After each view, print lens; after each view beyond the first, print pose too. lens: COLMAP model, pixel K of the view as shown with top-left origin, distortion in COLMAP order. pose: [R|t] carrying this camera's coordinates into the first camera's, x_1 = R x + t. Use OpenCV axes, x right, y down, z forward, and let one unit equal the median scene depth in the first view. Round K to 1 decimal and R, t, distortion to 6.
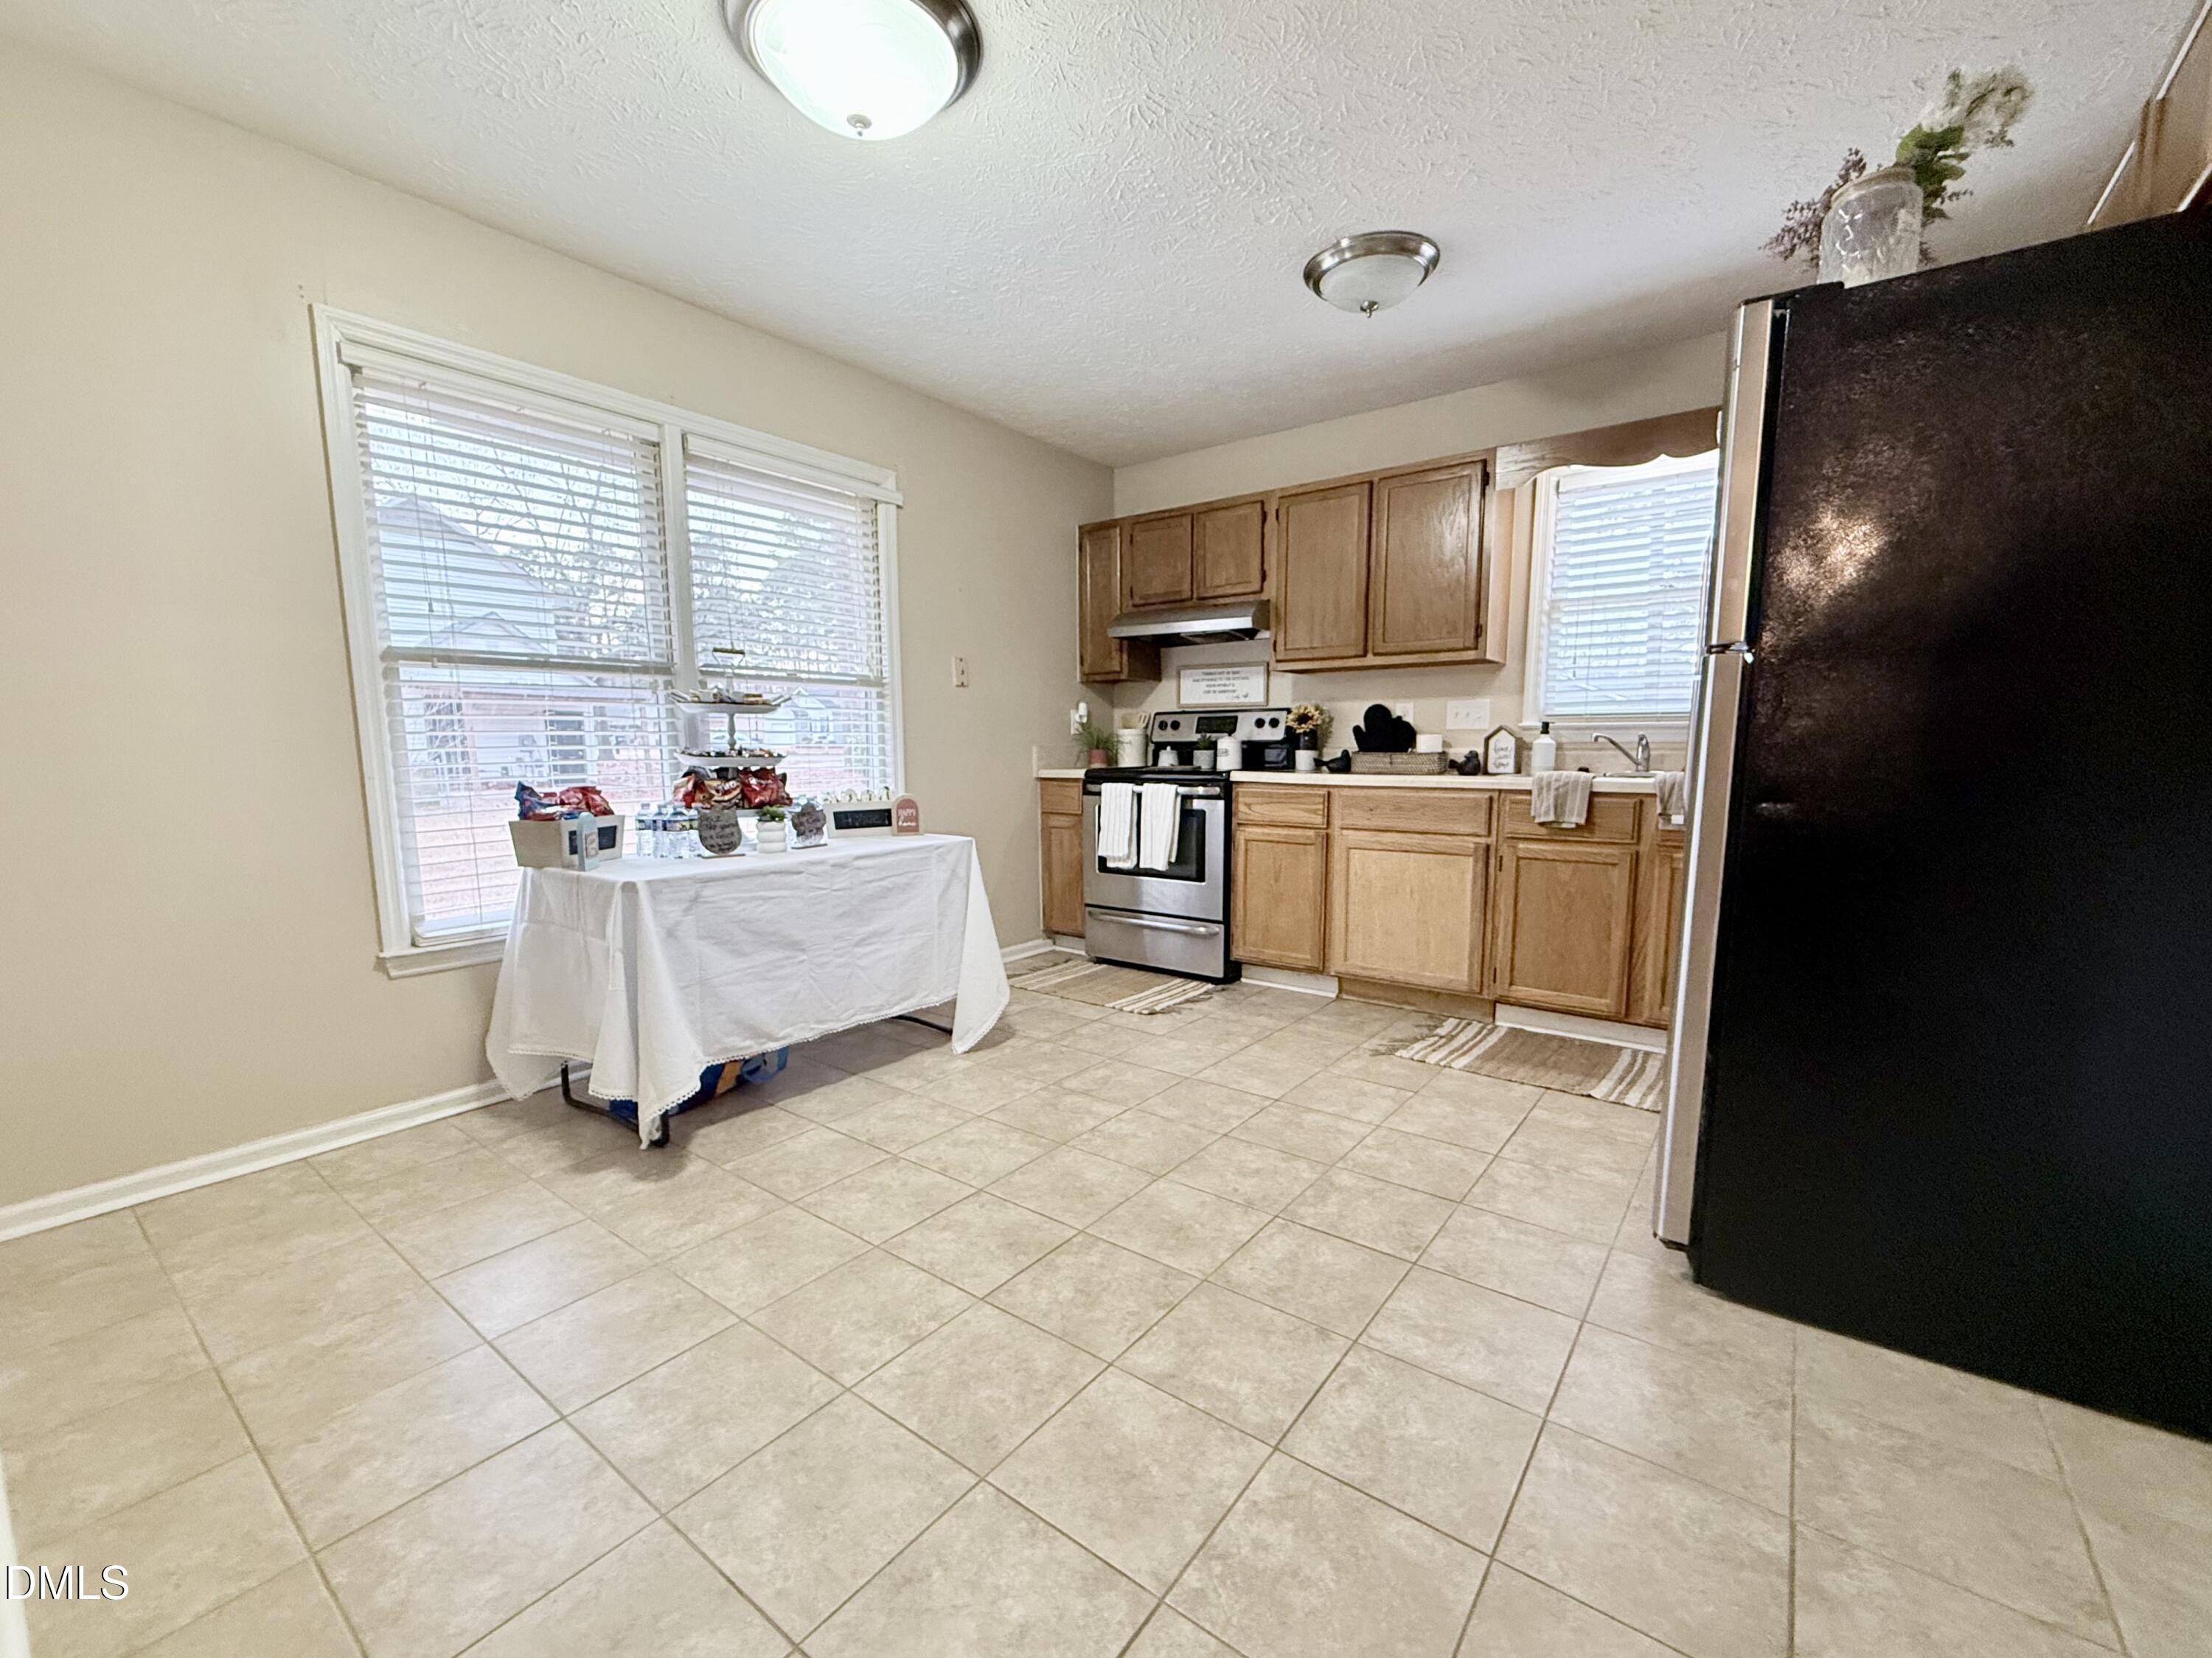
lens RADIAL K [[903.1, 0, 1099.8], [0, 903.1, 867.3], [0, 0, 1]] dist [-0.000938, -0.000631]
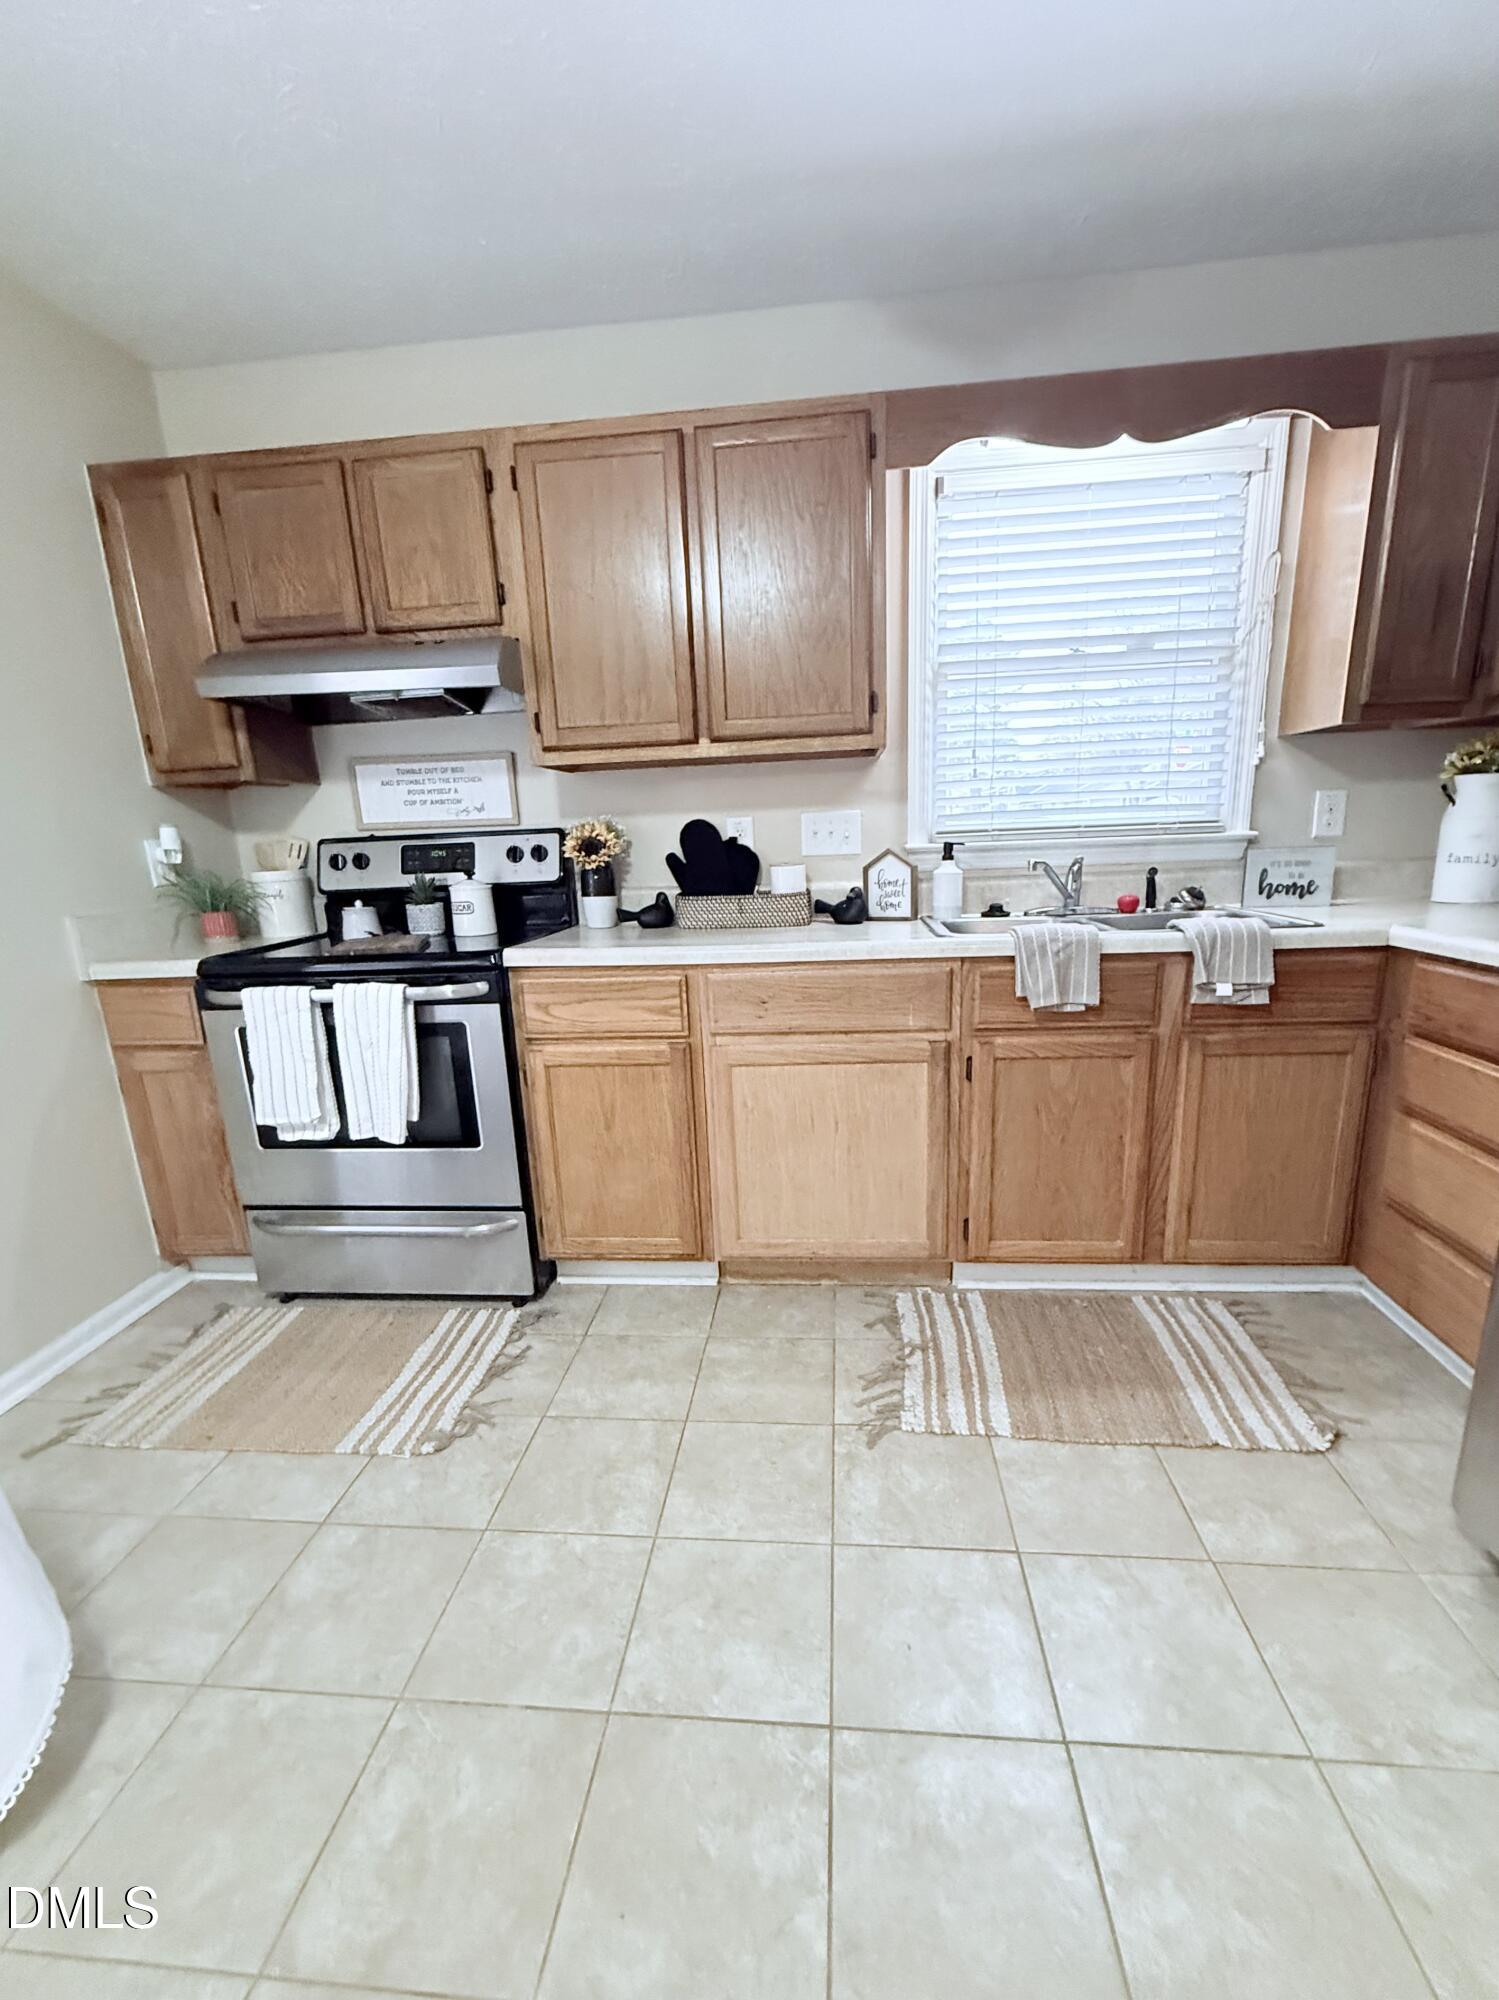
lens RADIAL K [[856.9, 0, 748.0], [0, 856.9, 1048.1], [0, 0, 1]] dist [0.000023, 0.000457]
pose [[0.850619, -0.158340, 0.501374, -0.001393], [0.108440, 0.985907, 0.127386, -0.107507], [-0.514479, -0.053988, 0.855802, 0.511656]]
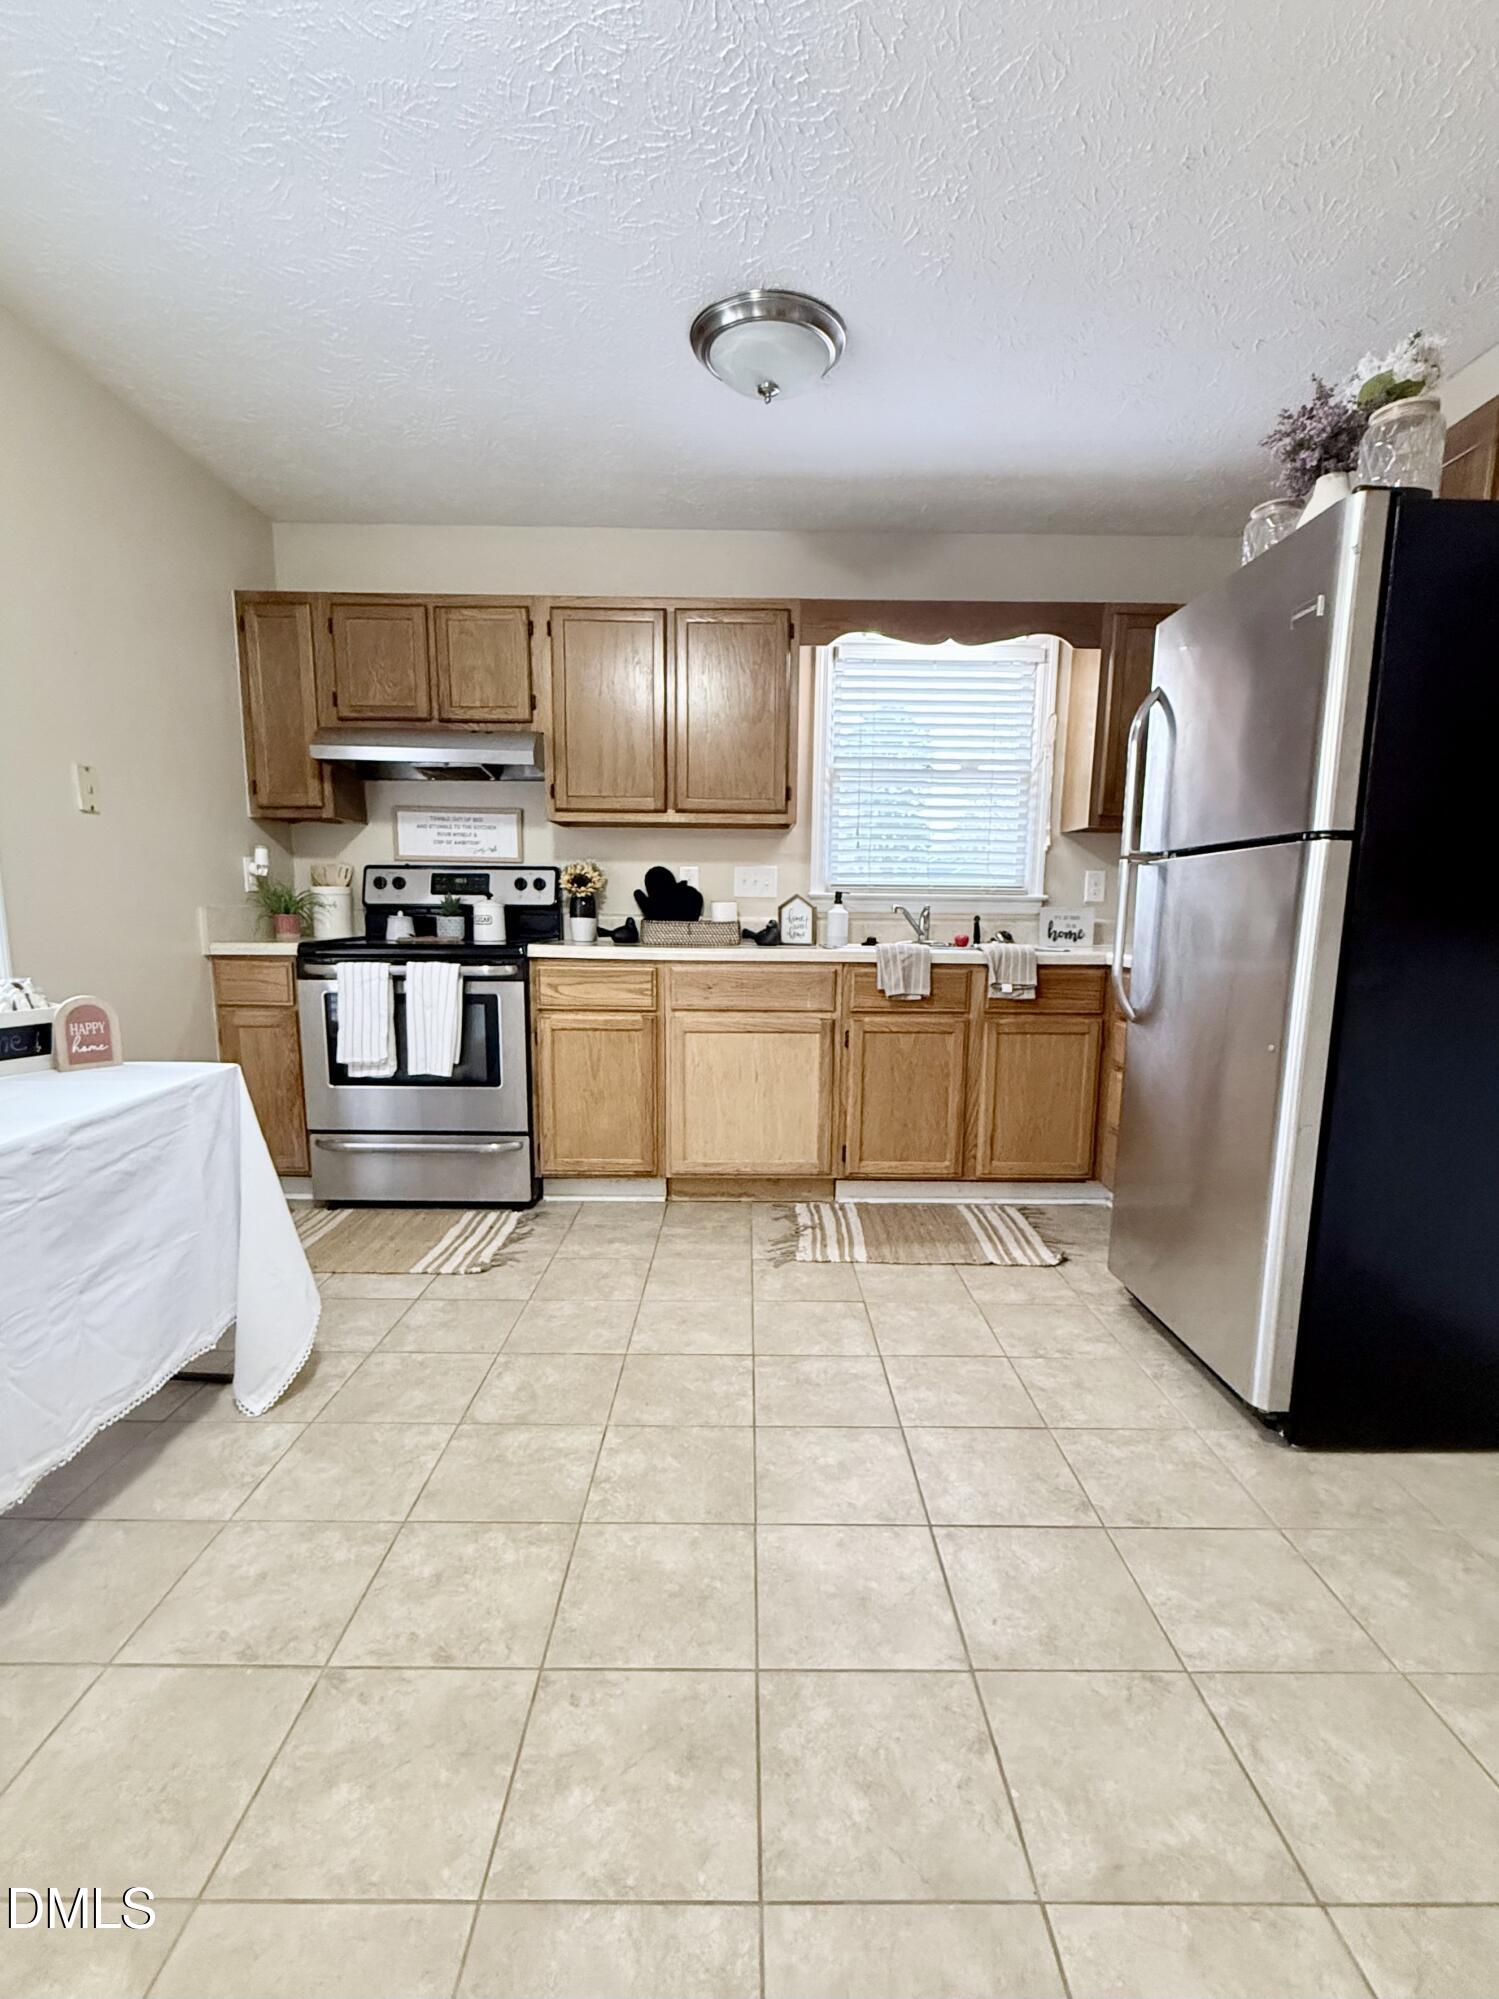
lens RADIAL K [[911.6, 0, 745.2], [0, 911.6, 1052.9], [0, 0, 1]] dist [-0.000122, -0.000153]
pose [[0.794976, -0.085123, 0.600638, -0.214319], [0.068028, 0.996370, 0.051169, -0.043253], [-0.602814, 0.000182, 0.797882, 0.265413]]
